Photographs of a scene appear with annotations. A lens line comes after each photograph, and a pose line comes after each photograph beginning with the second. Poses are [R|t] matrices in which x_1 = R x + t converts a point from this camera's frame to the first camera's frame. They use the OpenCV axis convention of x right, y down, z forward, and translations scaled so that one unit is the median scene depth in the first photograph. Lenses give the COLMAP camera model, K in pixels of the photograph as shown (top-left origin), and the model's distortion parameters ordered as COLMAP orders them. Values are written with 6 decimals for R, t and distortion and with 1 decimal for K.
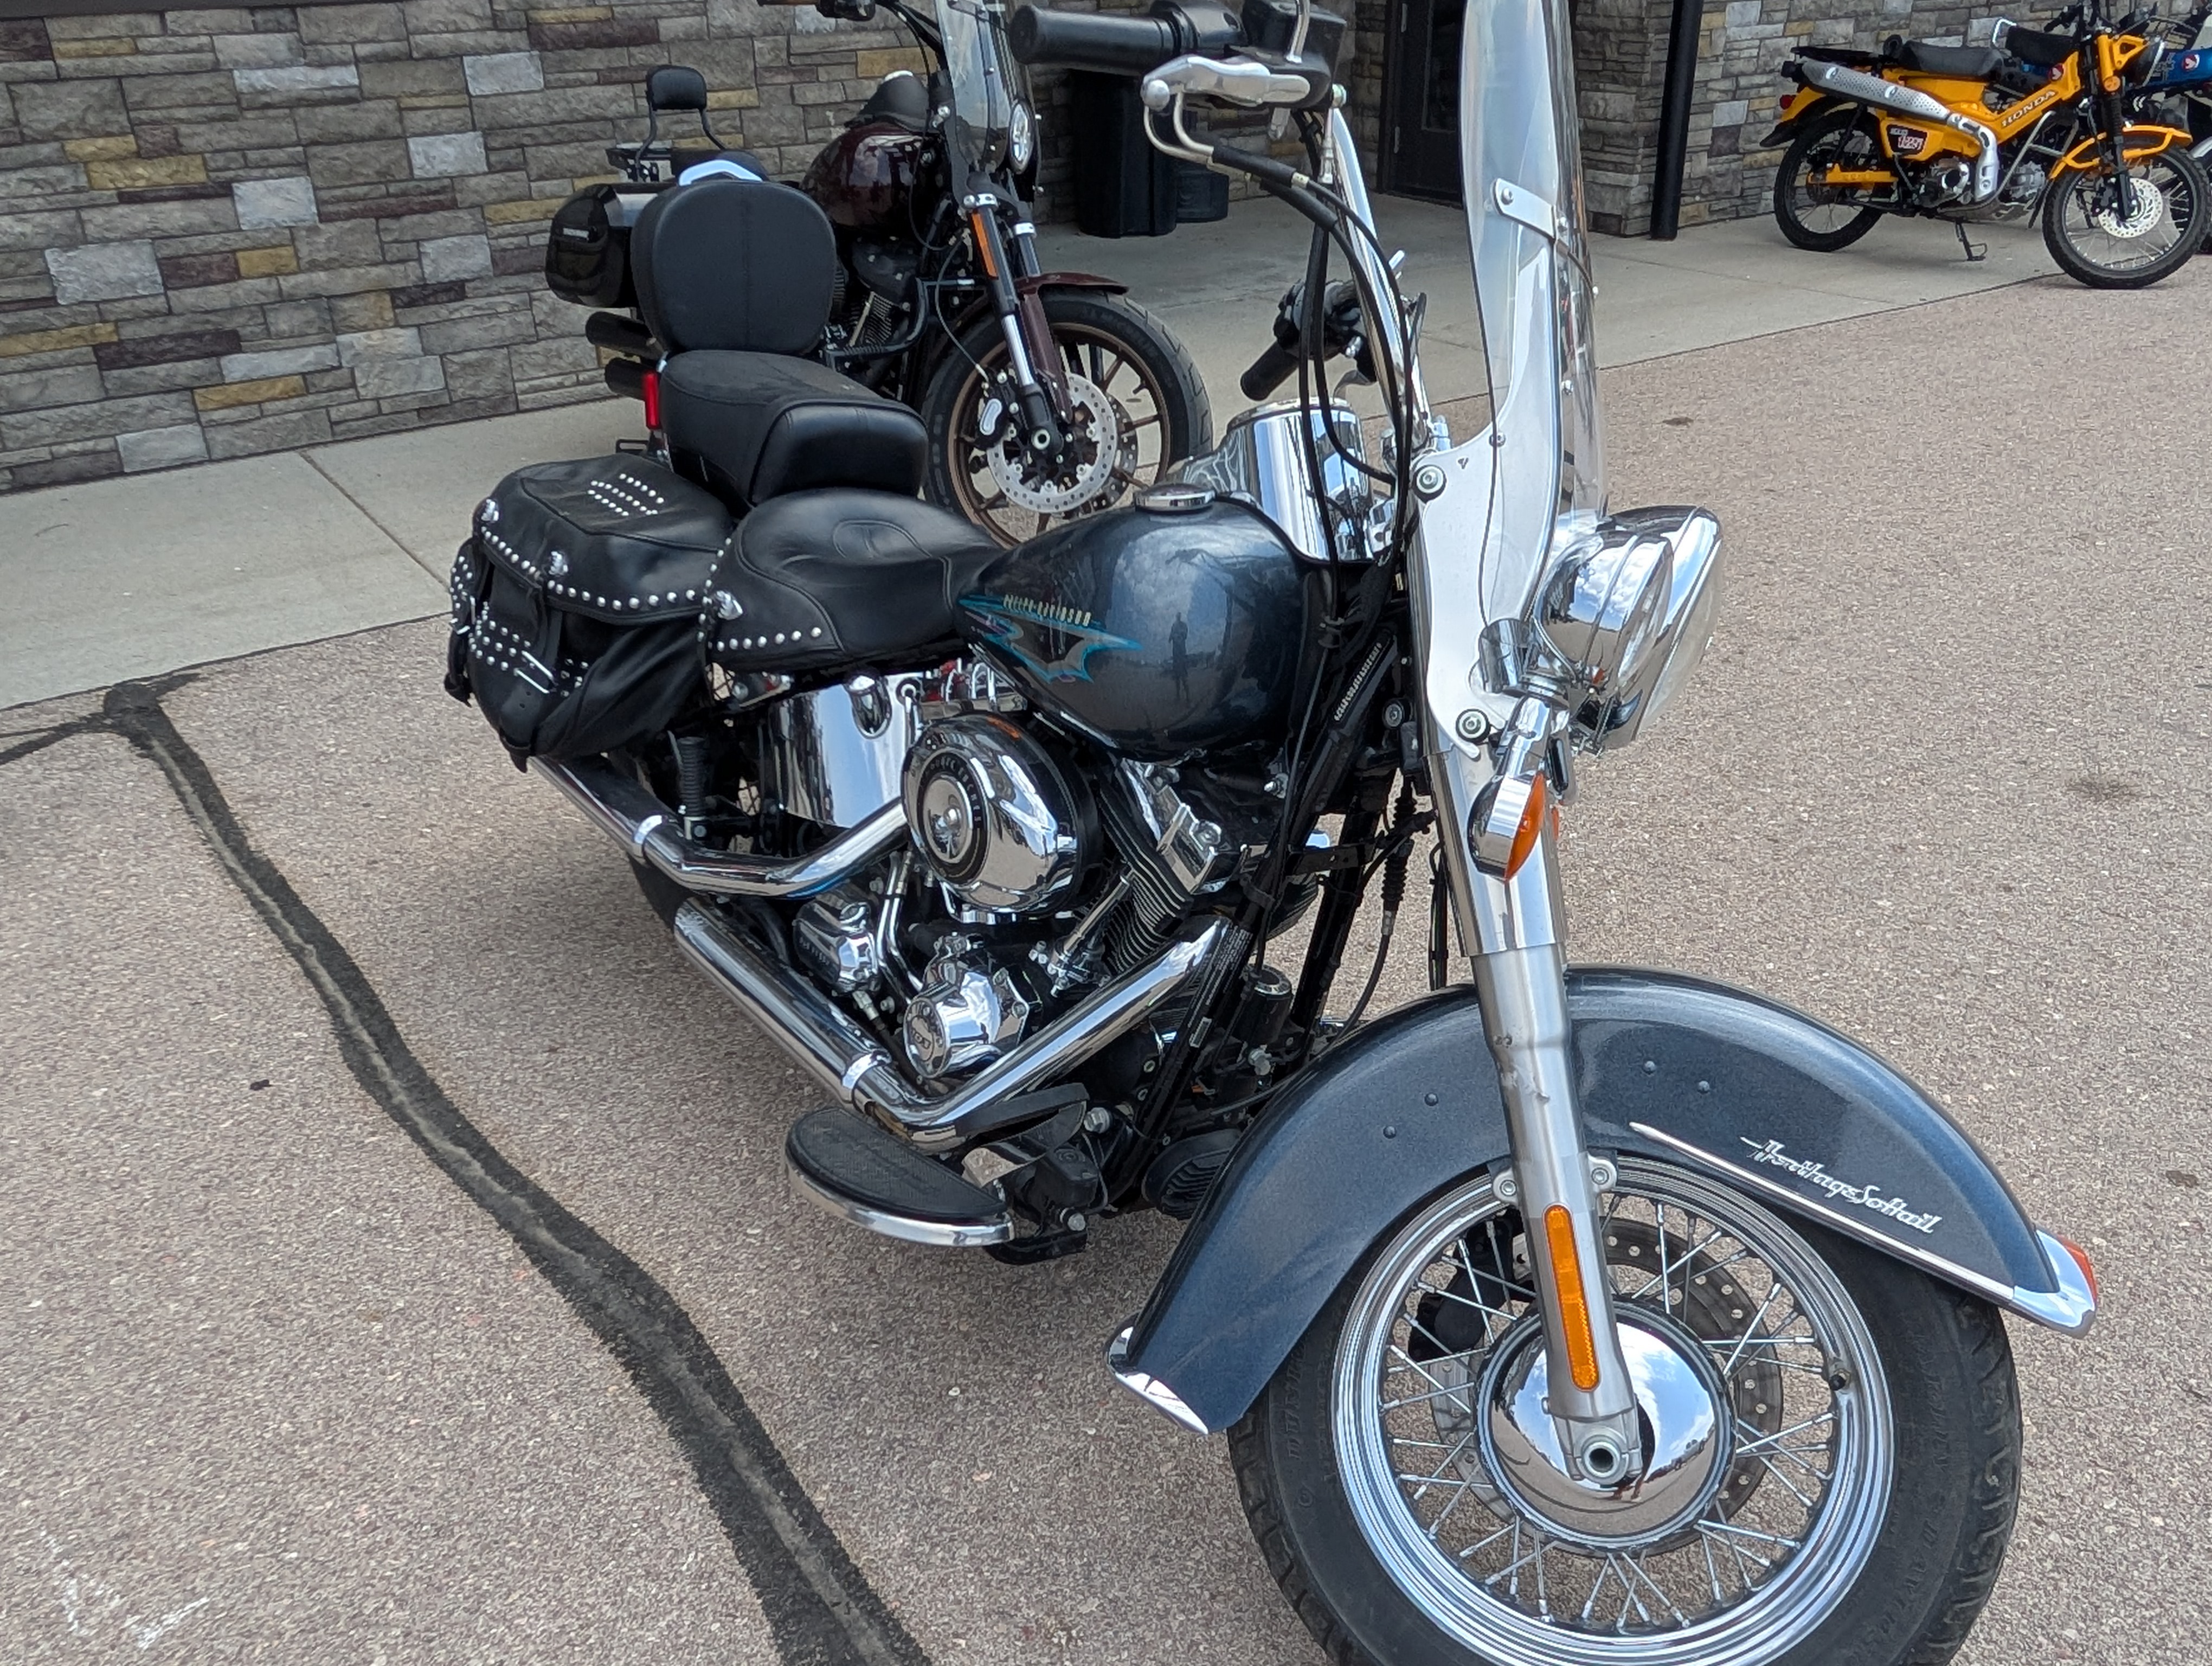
lens RADIAL K [[1795.1, 0, 1092.5], [0, 1795.1, 922.2], [0, 0, 1]] dist [-0.000378, 0.004745]
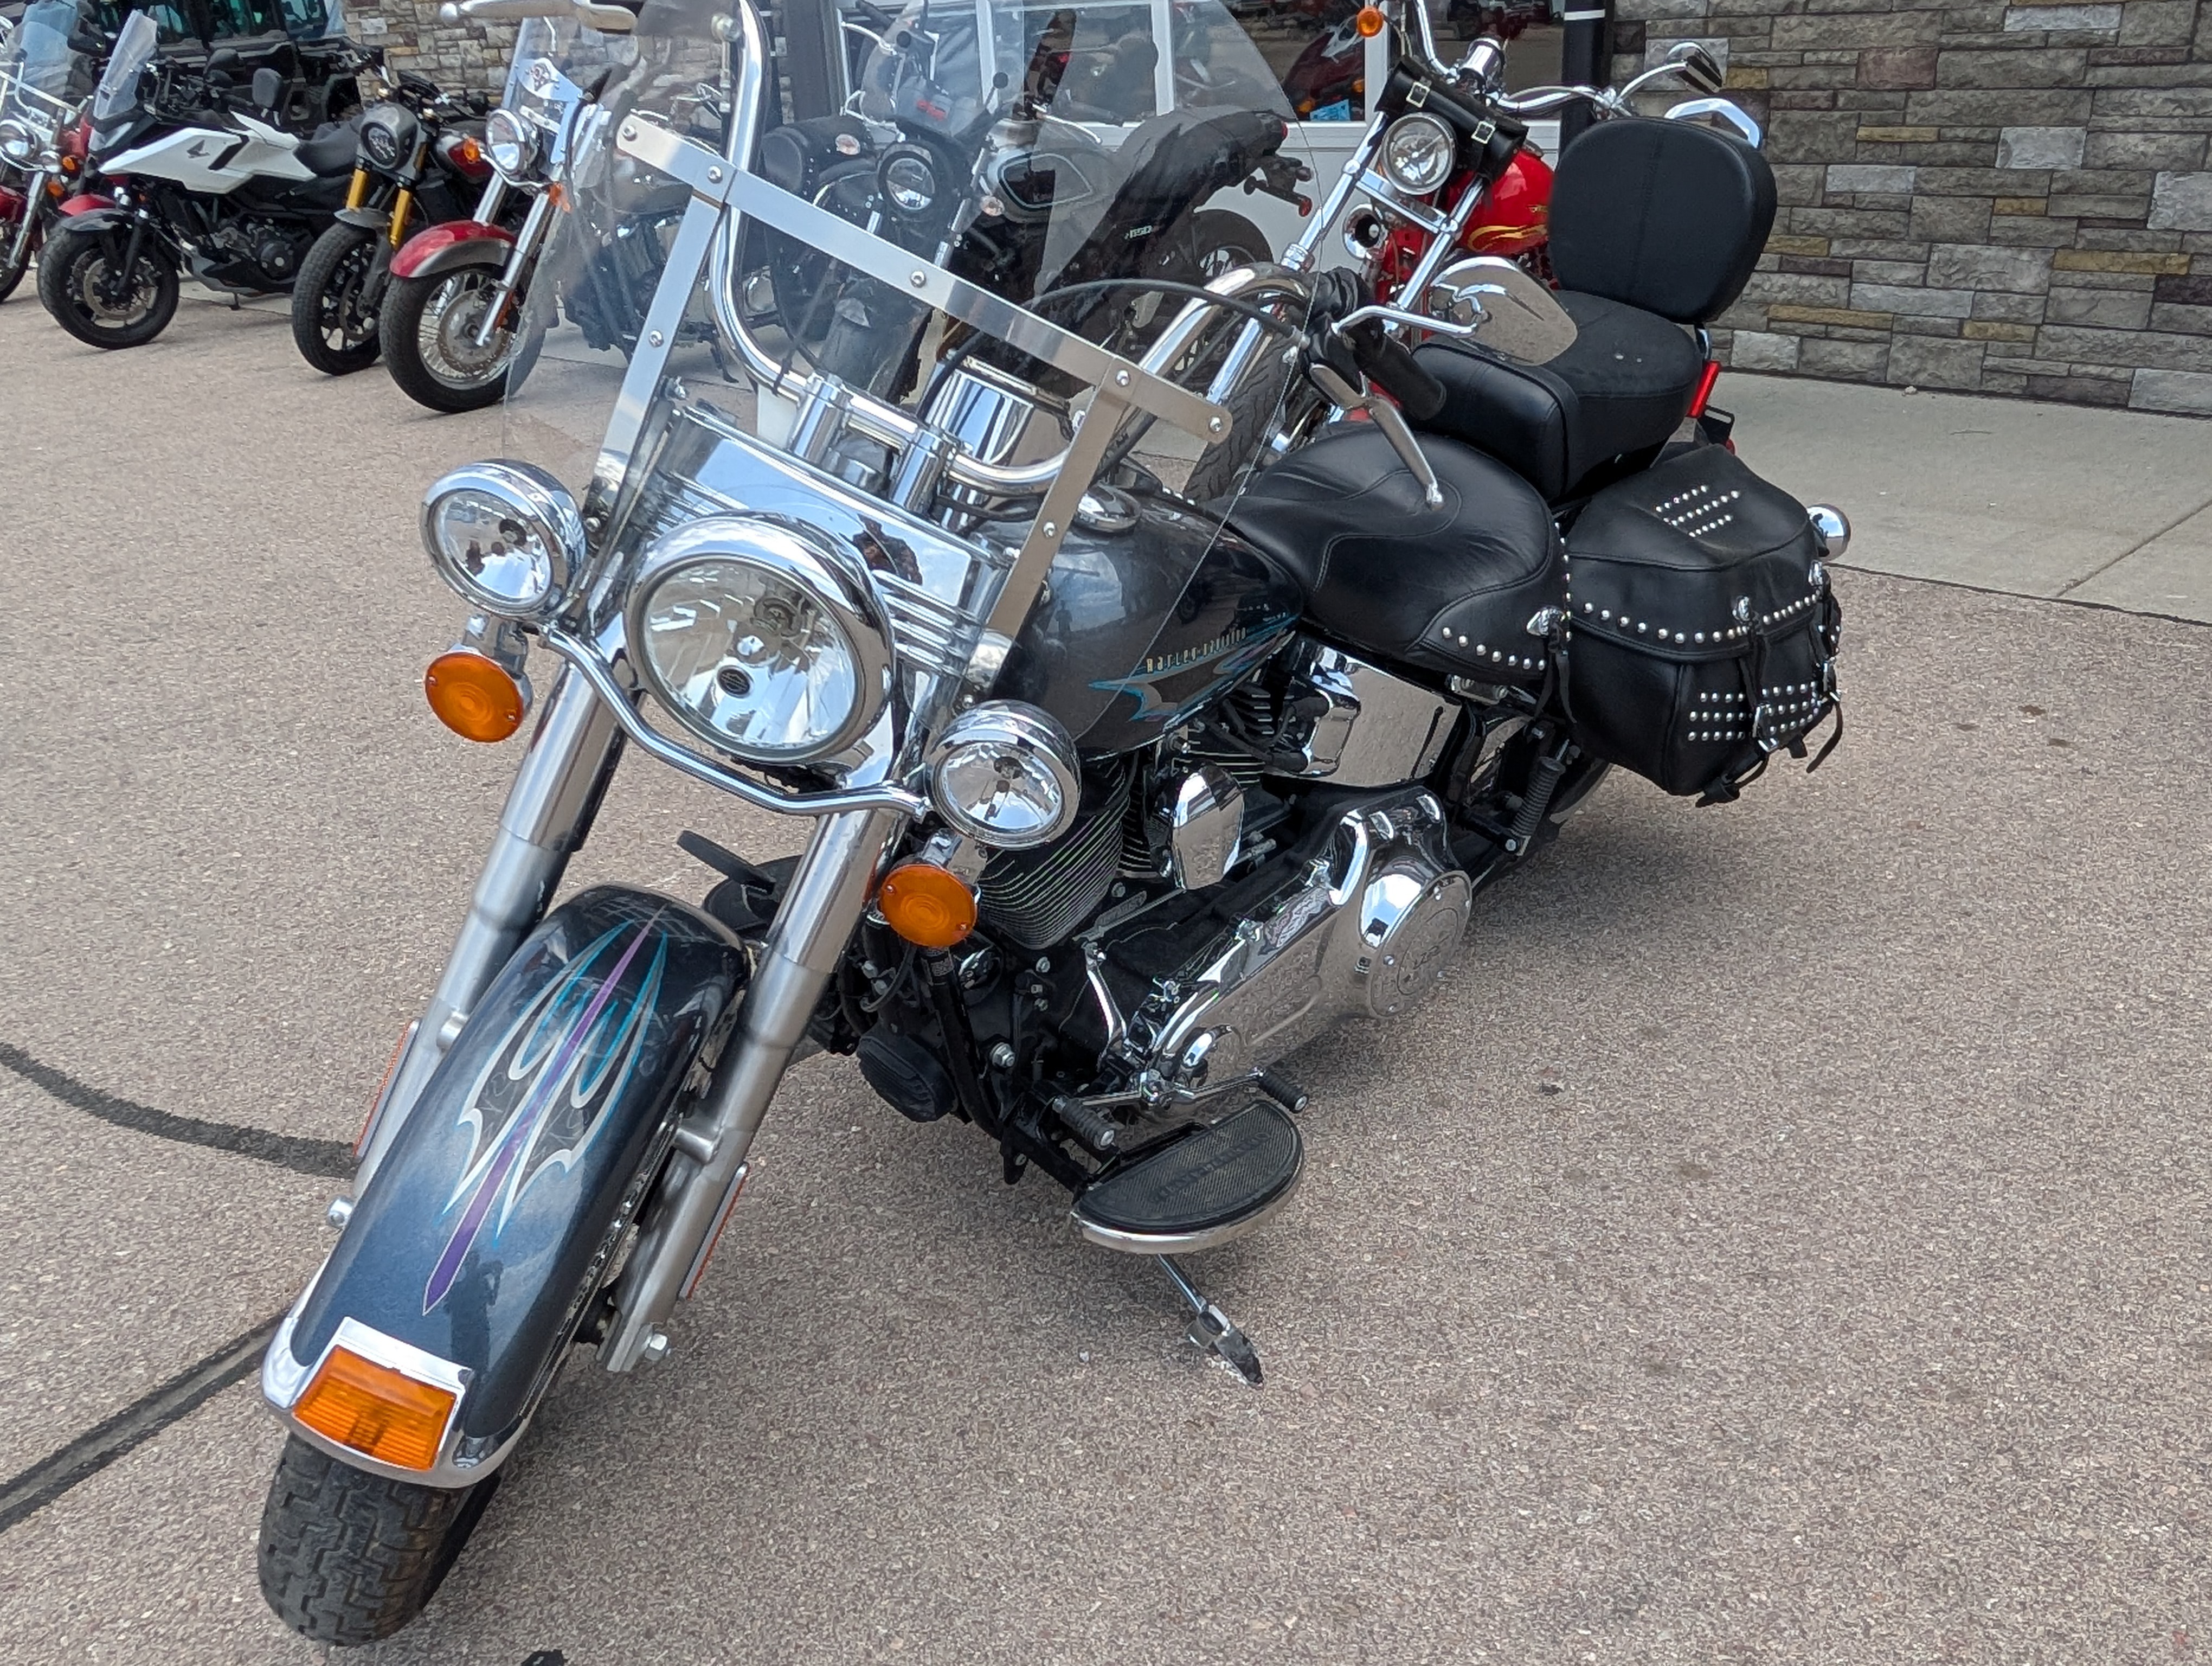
lens RADIAL K [[1805.2, 0, 1103.1], [0, 1805.2, 918.3], [0, 0, 1]] dist [-0.000870, -0.002746]
pose [[0.203898, 0.464391, -0.861839, 0.351139], [-0.431572, 0.832815, 0.346649, -0.130389], [0.878733, 0.301264, 0.370227, 0.256856]]
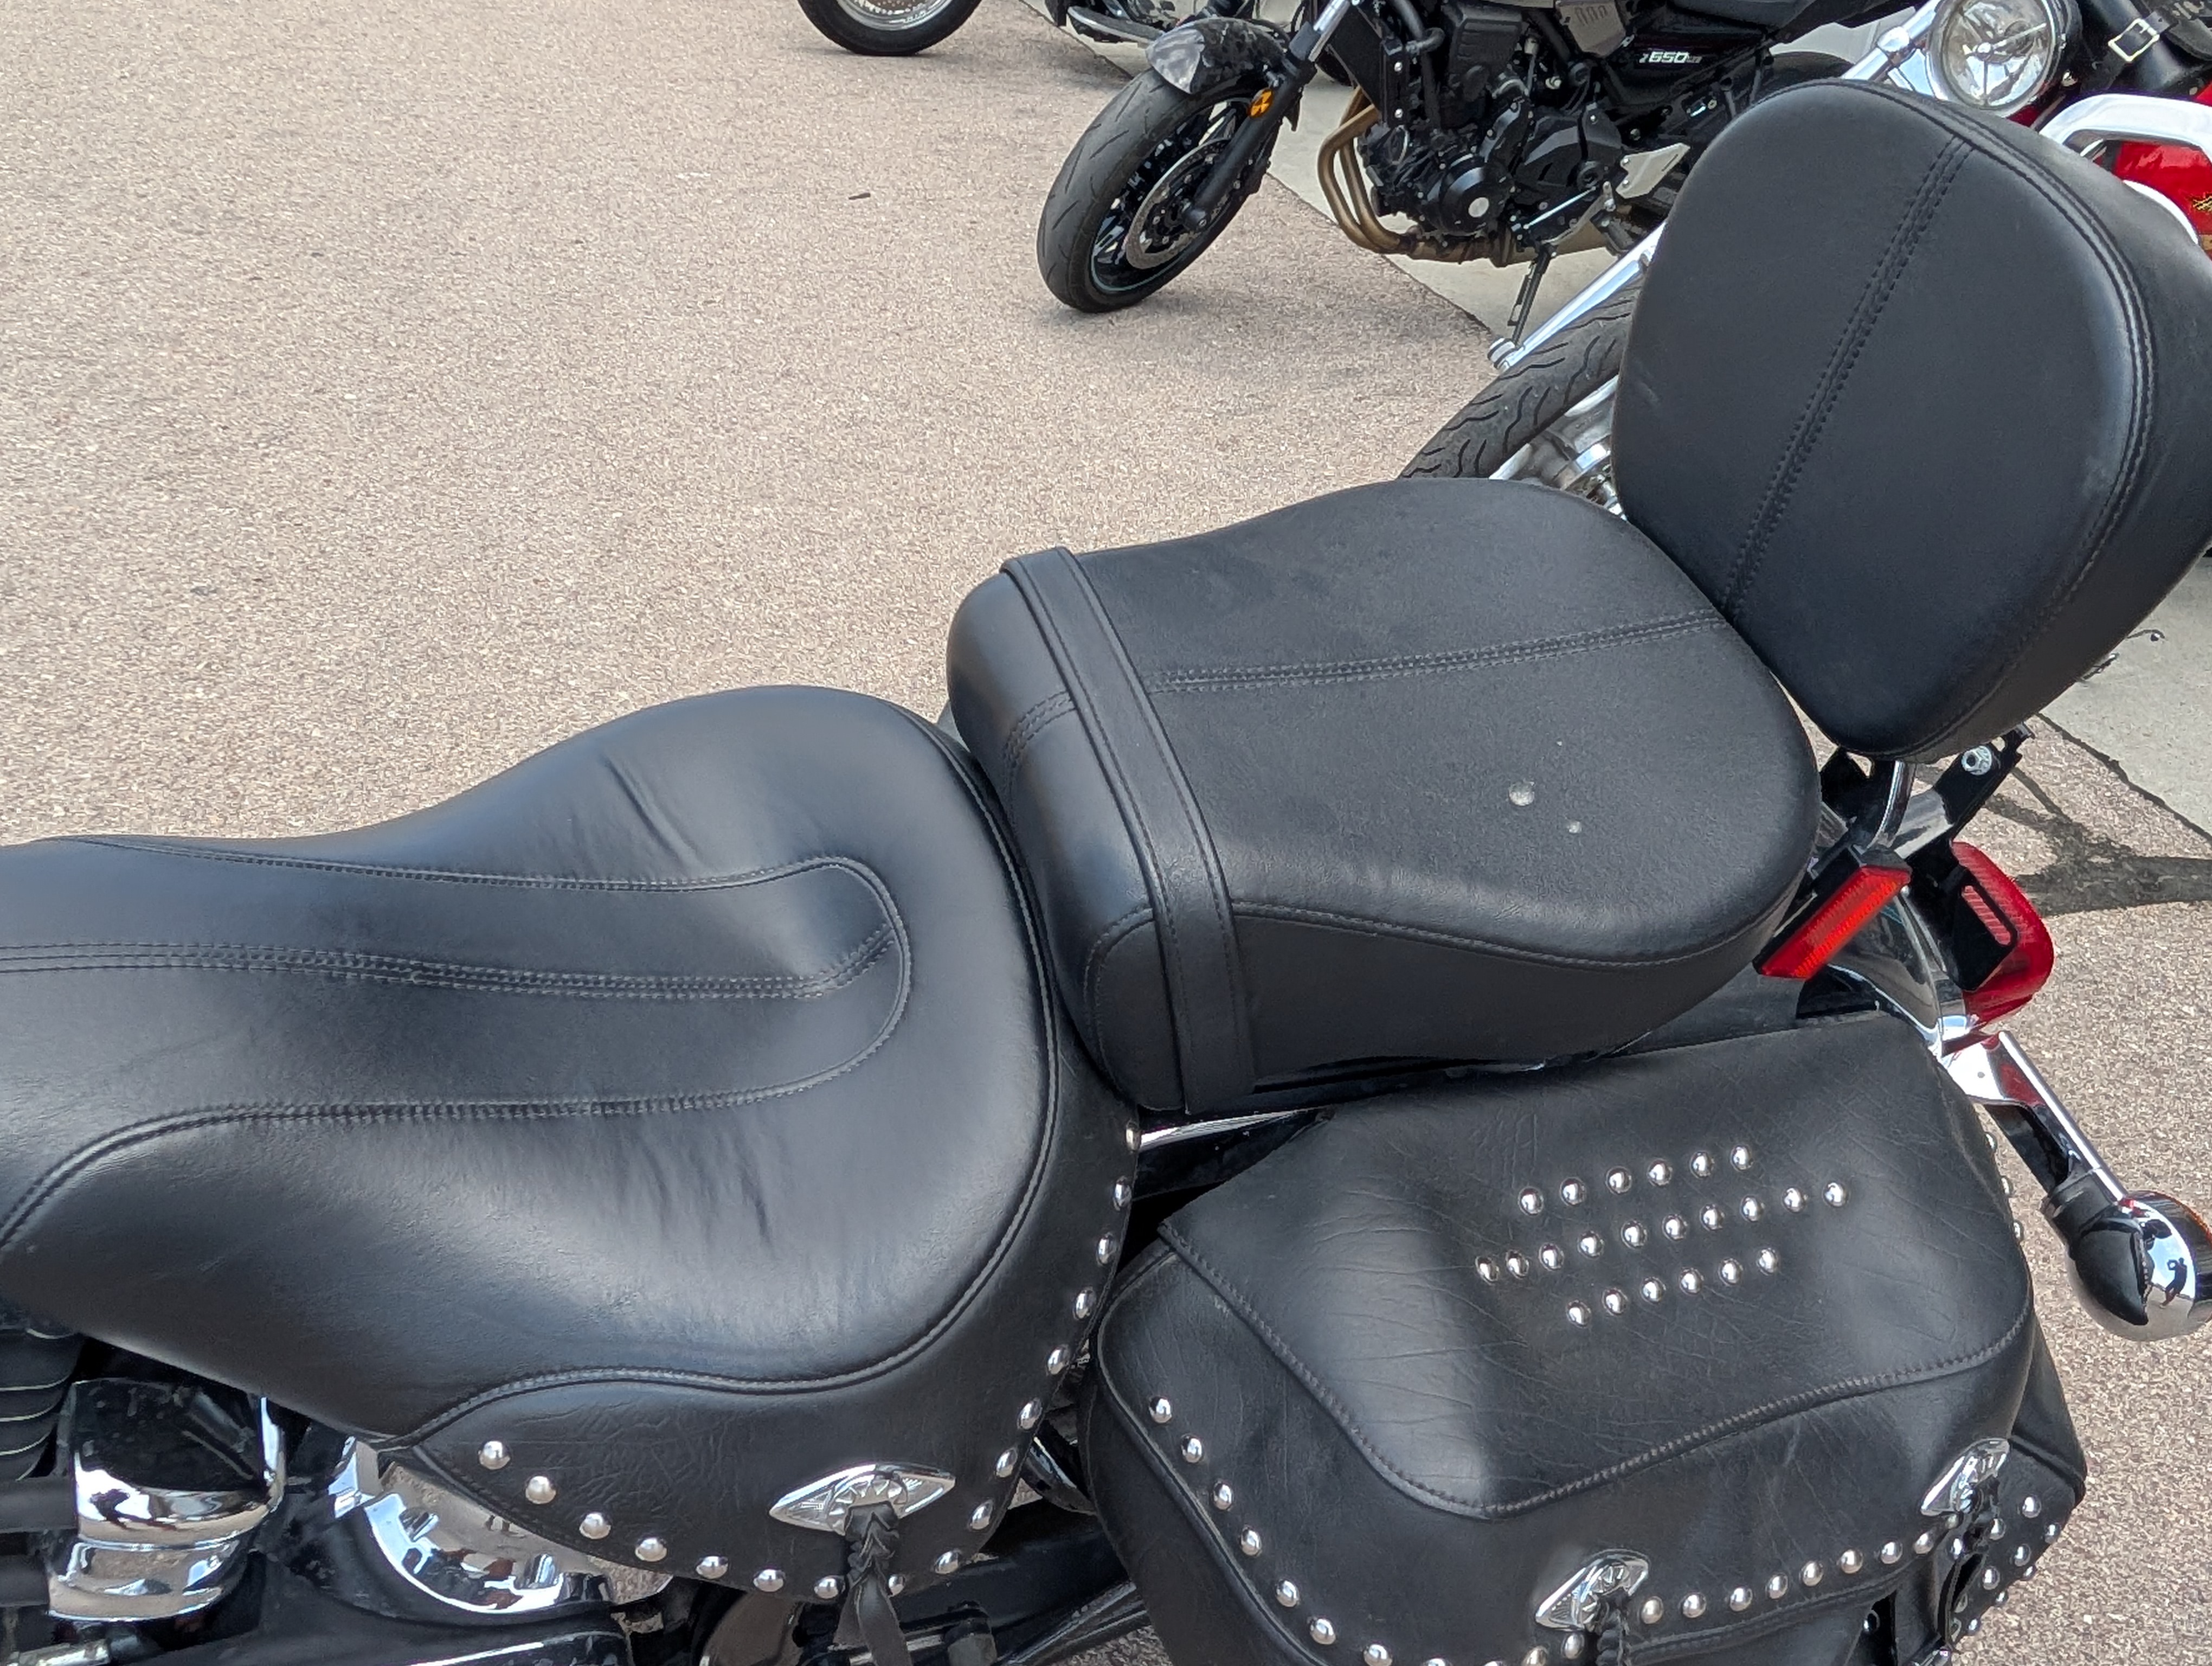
lens RADIAL K [[1838.8, 0, 1076.6], [0, 1838.8, 903.3], [0, 0, 1]] dist [0.001474, -0.002853]
pose [[-0.249101, 0.558126, -0.791483, 0.062652], [-0.570469, 0.575861, 0.585619, -0.209581], [0.782632, 0.597395, 0.174946, 0.442639]]
